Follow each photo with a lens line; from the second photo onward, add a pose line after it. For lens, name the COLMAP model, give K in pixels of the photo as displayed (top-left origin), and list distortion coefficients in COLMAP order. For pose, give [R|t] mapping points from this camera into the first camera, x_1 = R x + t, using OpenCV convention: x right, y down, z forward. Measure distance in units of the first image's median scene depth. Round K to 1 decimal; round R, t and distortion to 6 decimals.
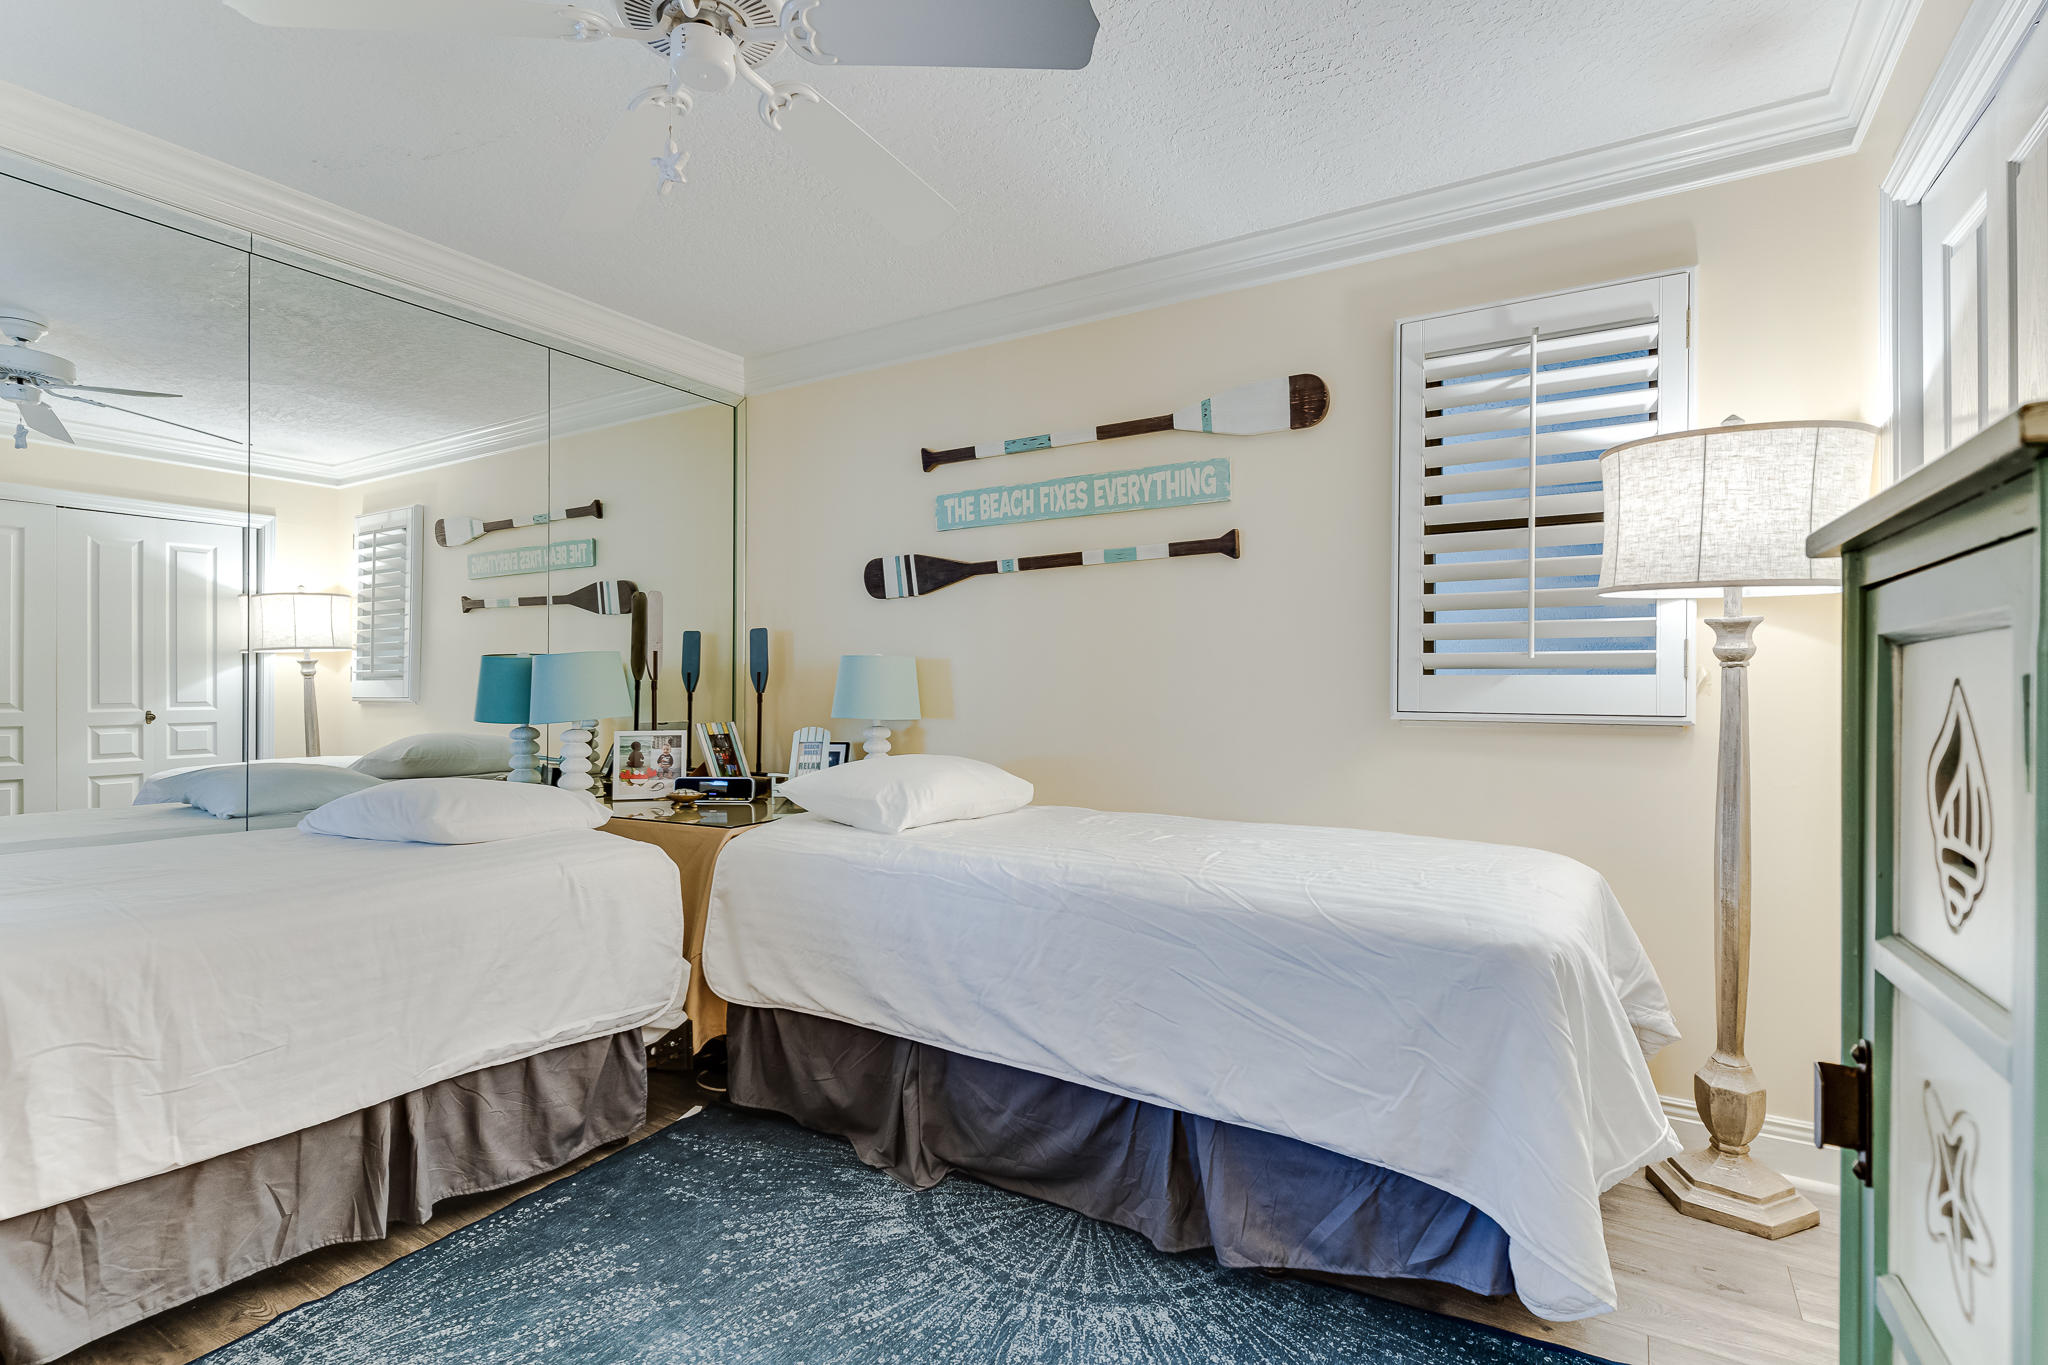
lens RADIAL K [[1005.5, 0, 1024.0], [0, 1005.5, 682.5], [0, 0, 1]] dist [0.001193, 0.000101]
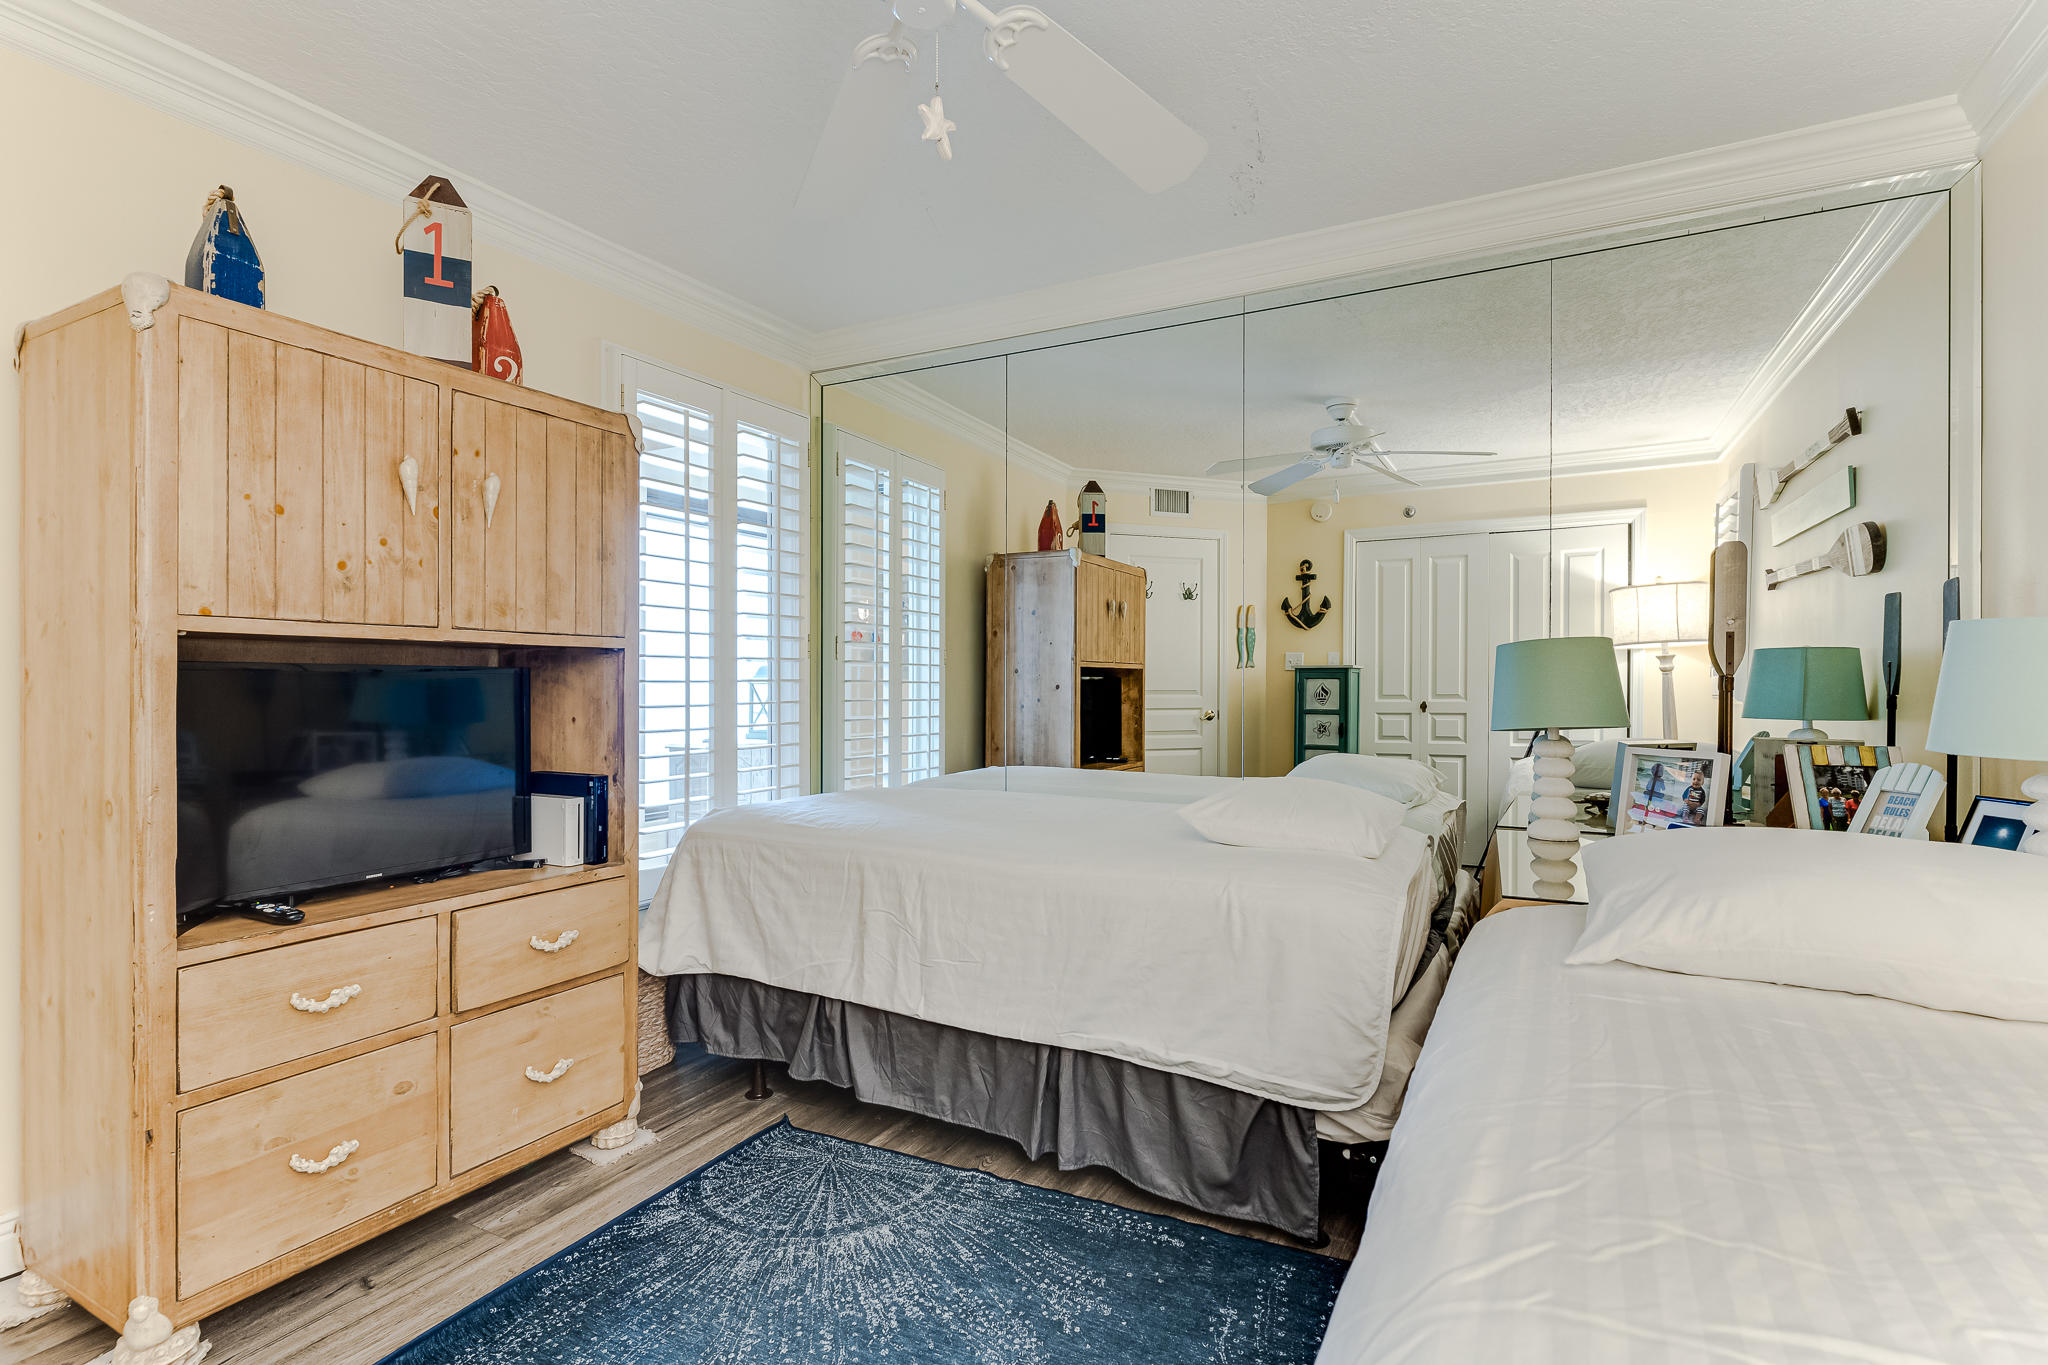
lens RADIAL K [[1005.5, 0, 1024.0], [0, 1005.5, 682.5], [0, 0, 1]] dist [0.001193, 0.000101]
pose [[0.041392, 0.000124, -0.999143, 0.445276], [0.005703, 0.999984, 0.000361, -0.000469], [0.999127, -0.005713, 0.041390, 0.801180]]
